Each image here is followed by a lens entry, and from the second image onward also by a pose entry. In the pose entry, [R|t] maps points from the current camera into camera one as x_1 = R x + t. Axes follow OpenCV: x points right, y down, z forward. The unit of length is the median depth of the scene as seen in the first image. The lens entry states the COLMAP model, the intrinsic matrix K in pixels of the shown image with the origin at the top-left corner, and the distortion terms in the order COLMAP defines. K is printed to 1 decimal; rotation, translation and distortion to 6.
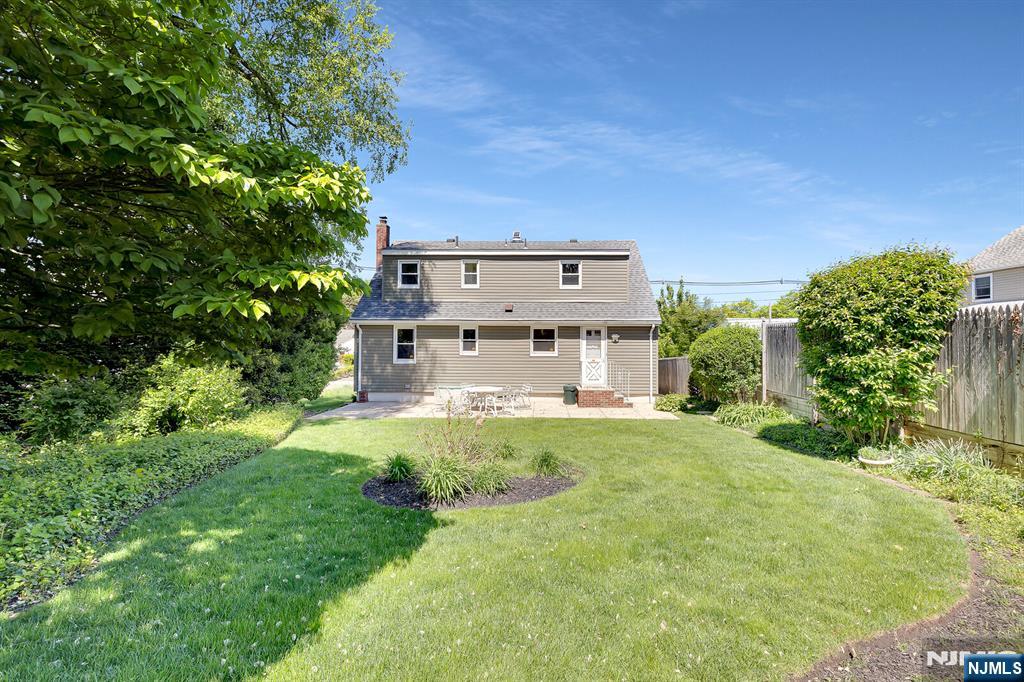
lens RADIAL K [[454.8, 0, 529.6], [0, 454.8, 338.8], [0, 0, 1]] dist [-0.000102, -0.000002]
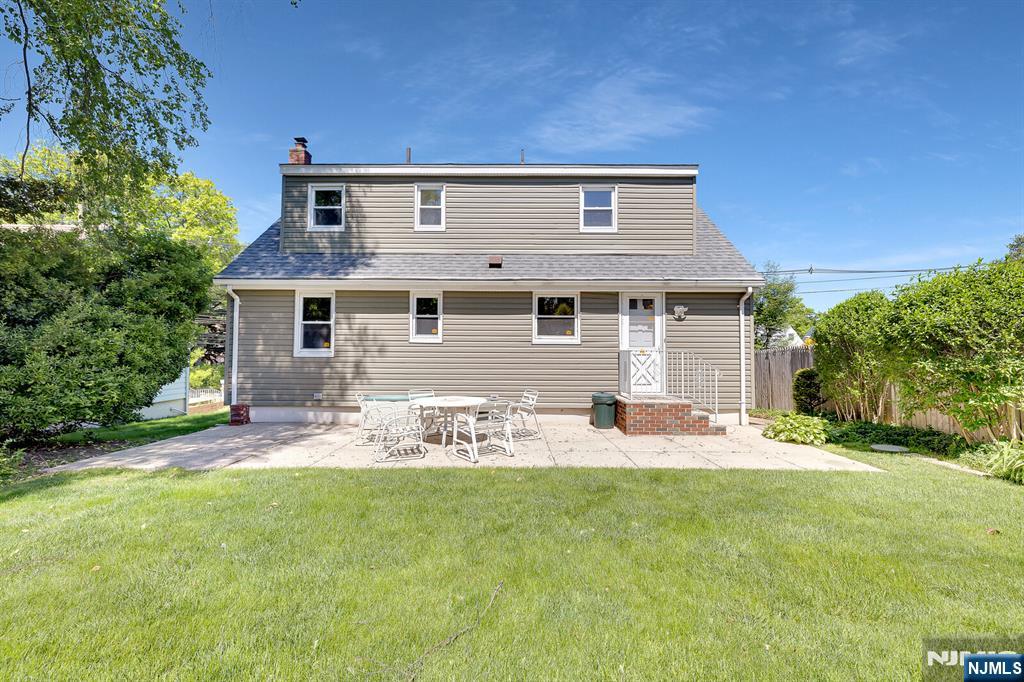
lens RADIAL K [[437.9, 0, 506.6], [0, 437.9, 341.3], [0, 0, 1]] dist [-0.000376, -0.000014]
pose [[0.999835, 0.002038, 0.018032, -0.041256], [-0.001640, 0.999755, -0.022075, 0.047314], [-0.018072, 0.022042, 0.999594, 0.442621]]
